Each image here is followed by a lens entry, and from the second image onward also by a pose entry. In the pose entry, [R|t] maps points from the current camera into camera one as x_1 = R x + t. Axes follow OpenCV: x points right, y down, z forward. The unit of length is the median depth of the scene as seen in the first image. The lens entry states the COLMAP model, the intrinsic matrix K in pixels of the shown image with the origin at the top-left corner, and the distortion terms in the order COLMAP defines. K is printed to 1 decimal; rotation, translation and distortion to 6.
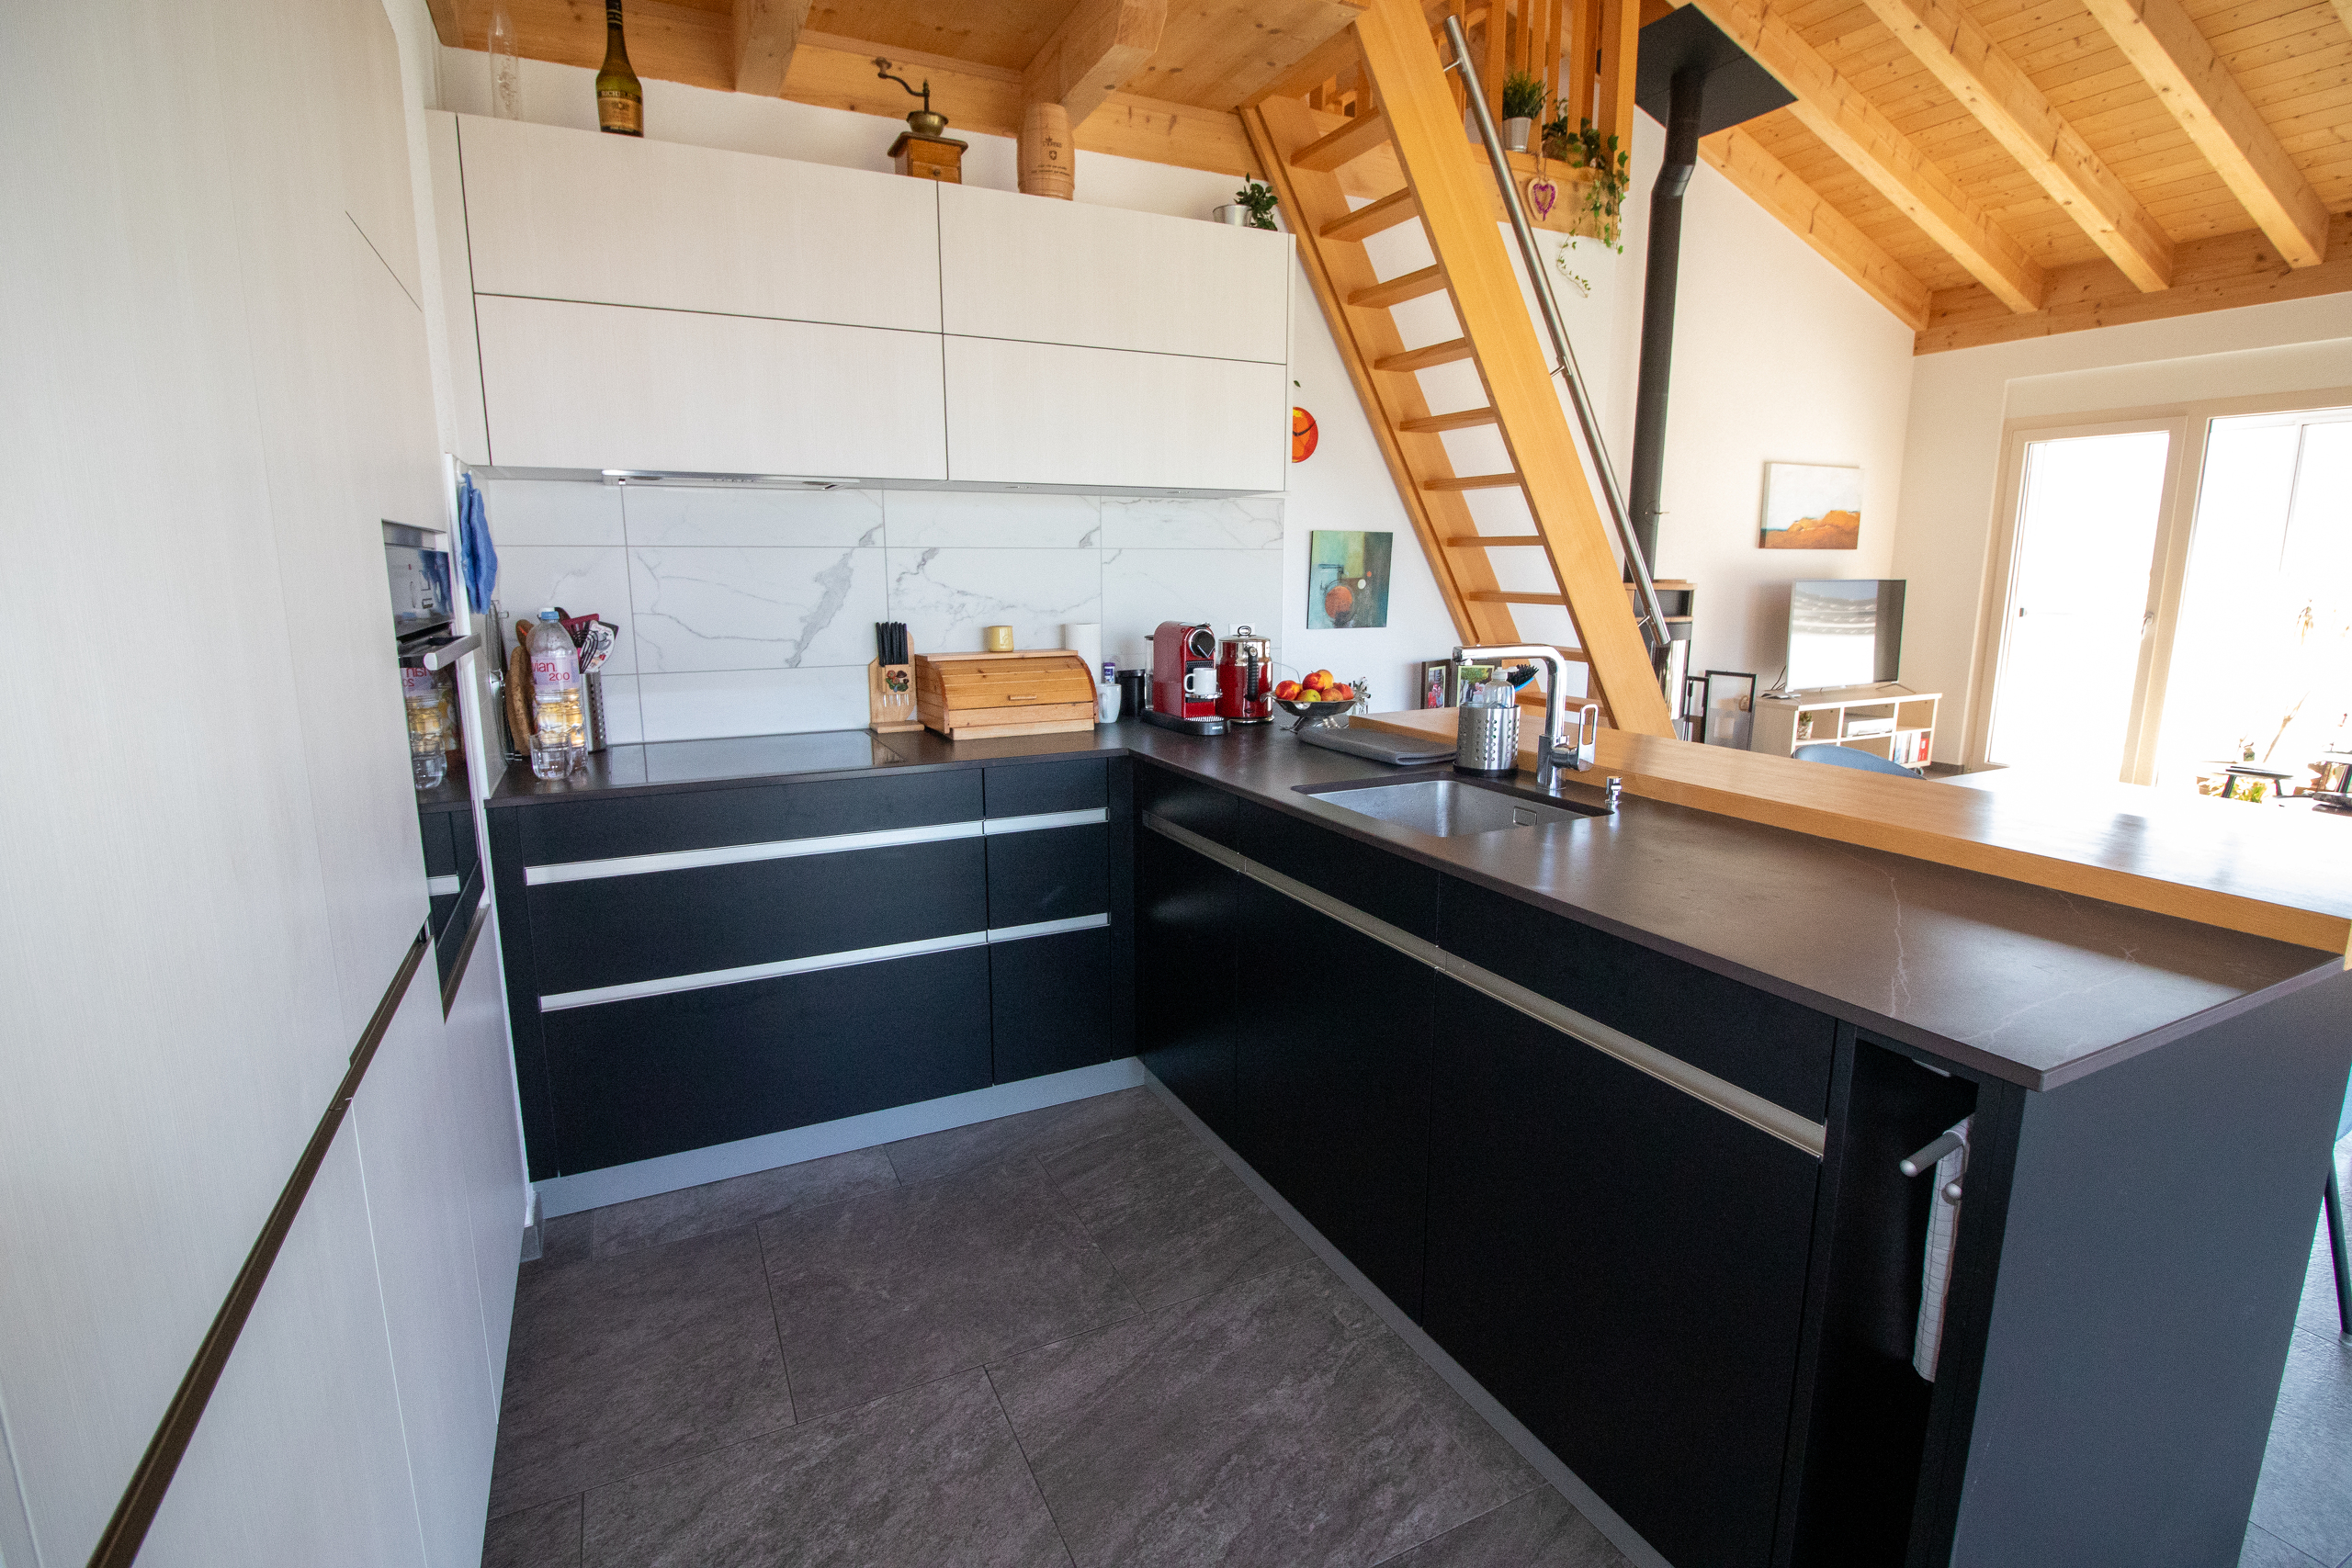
lens RADIAL K [[1114.3, 0, 1174.9], [0, 1114.3, 768.6], [0, 0, 1]] dist [-0.001423, -0.009991]
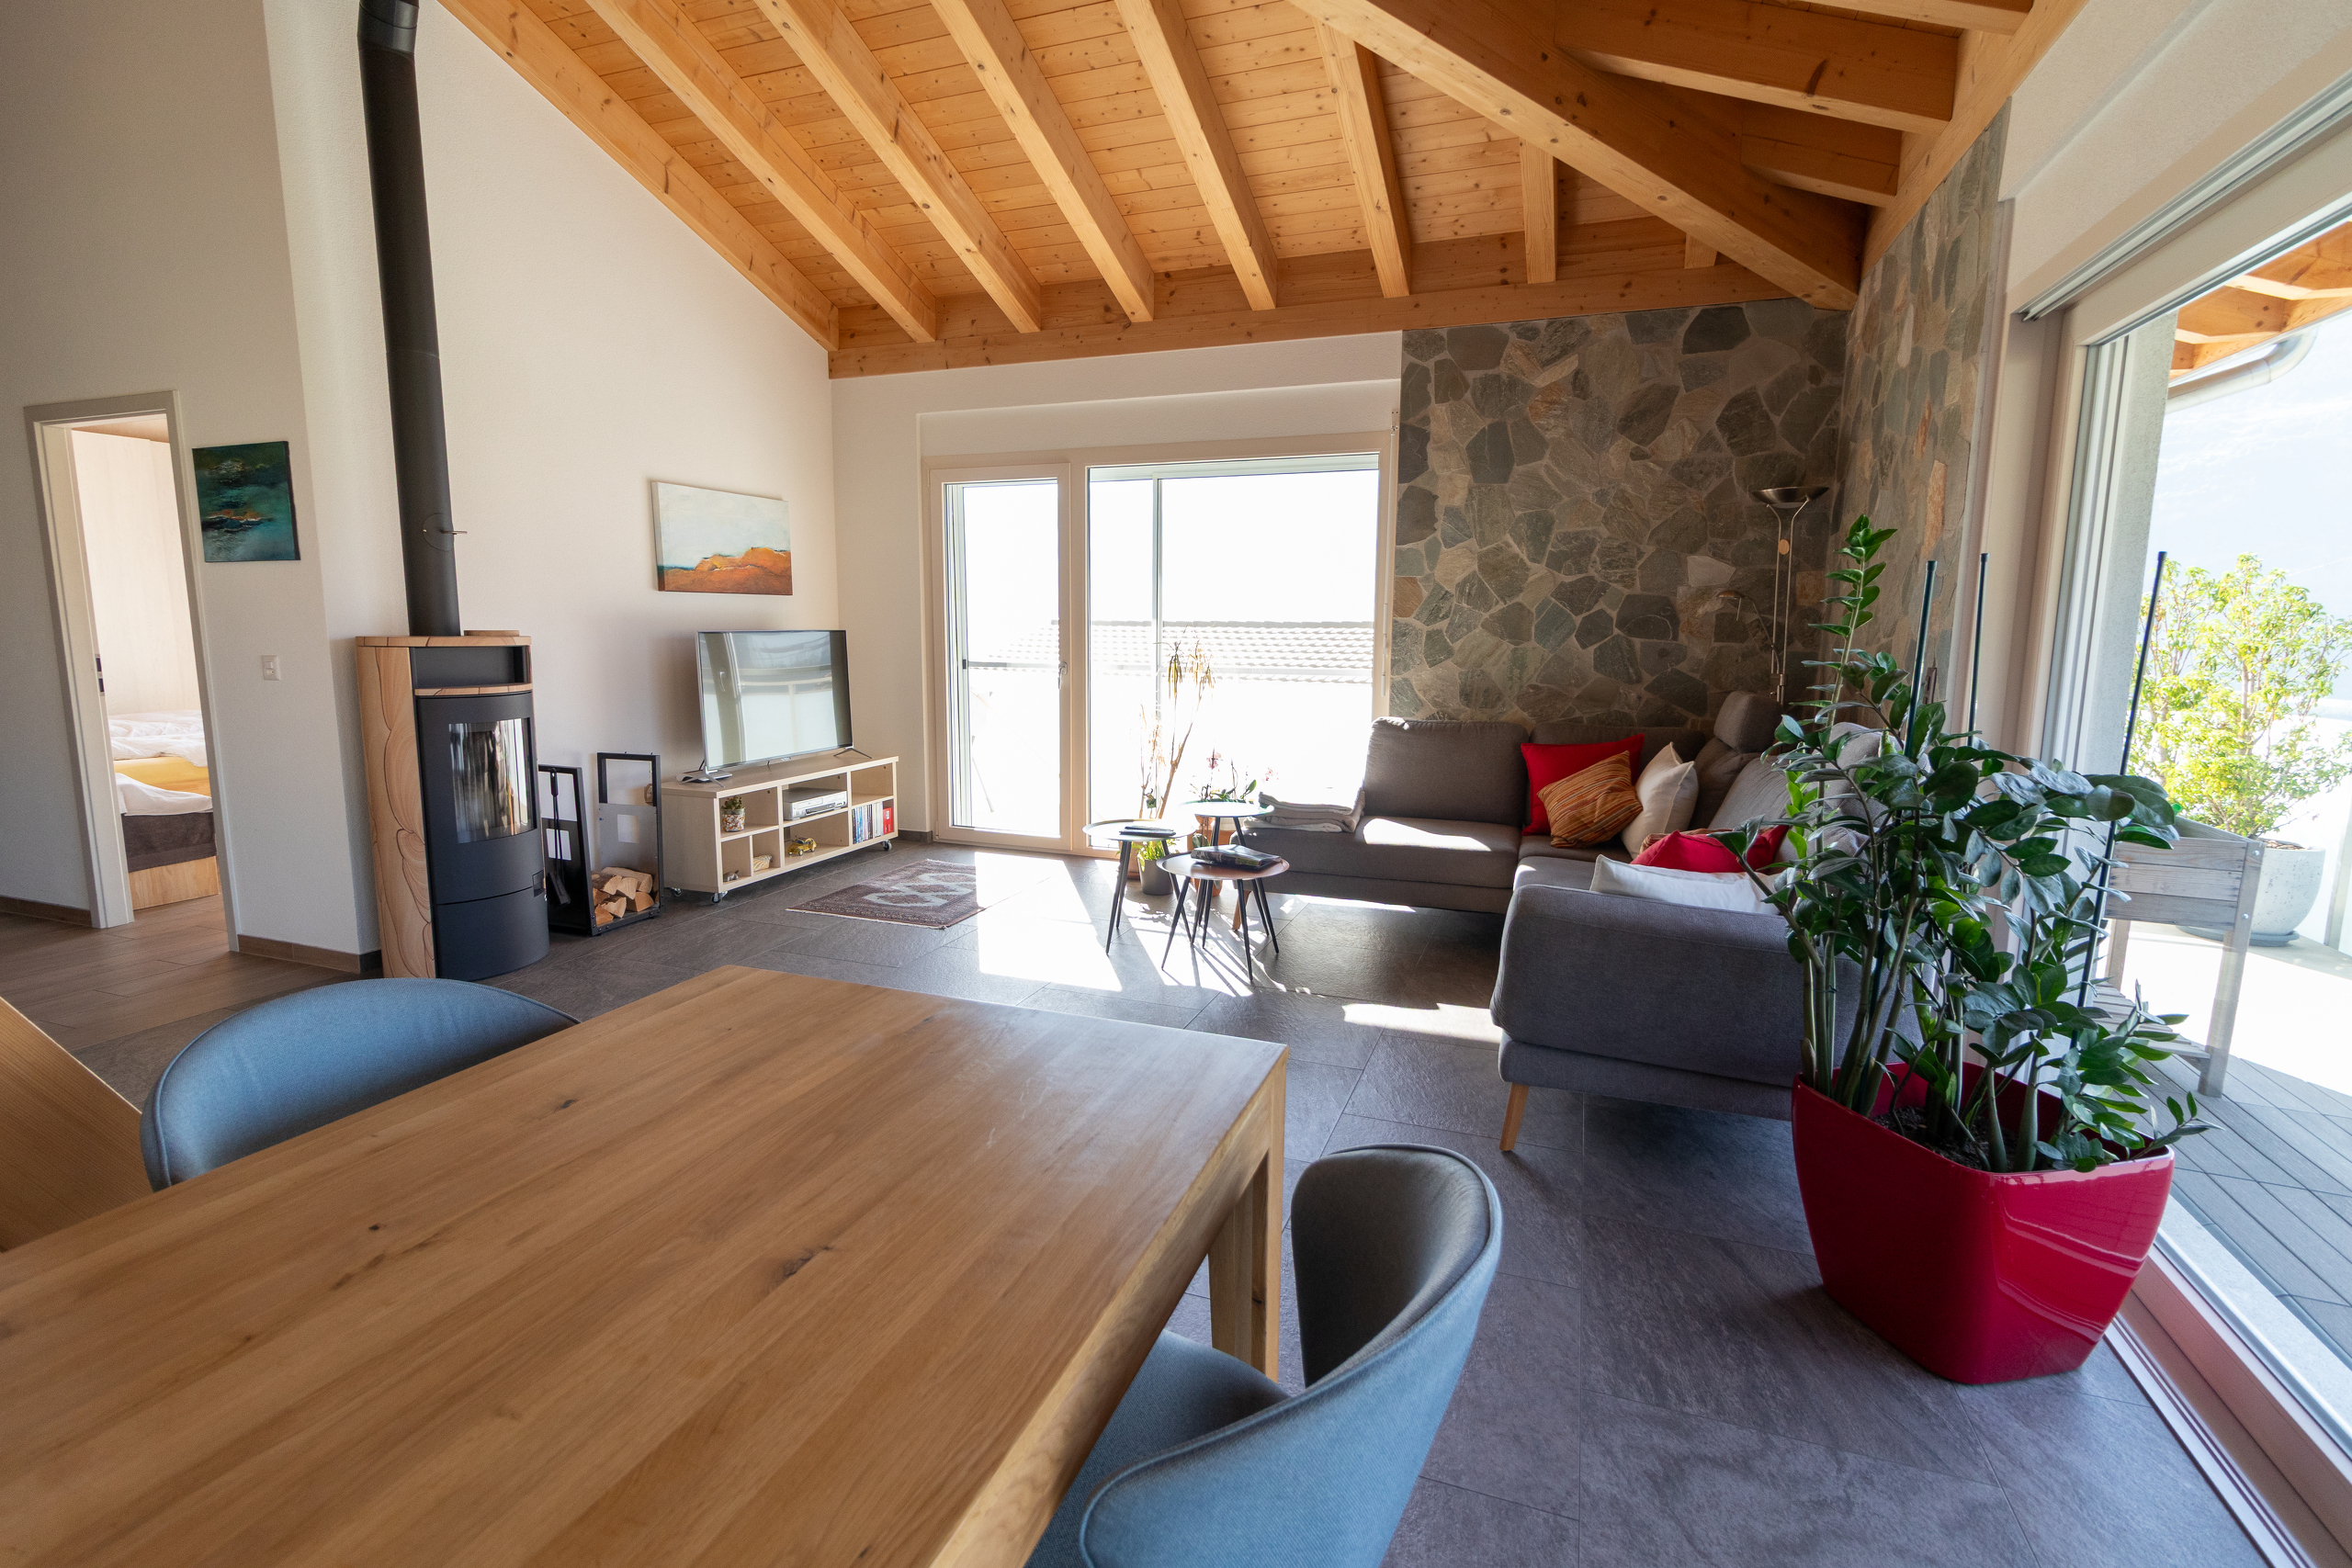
lens RADIAL K [[1099.2, 0, 1167.4], [0, 1099.2, 775.8], [0, 0, 1]] dist [-0.001339, 0.000111]
pose [[0.733270, -0.091547, 0.673747, 0.266956], [0.117591, 0.993038, 0.006952, -0.034776], [-0.669693, 0.074128, 0.738930, 0.213475]]
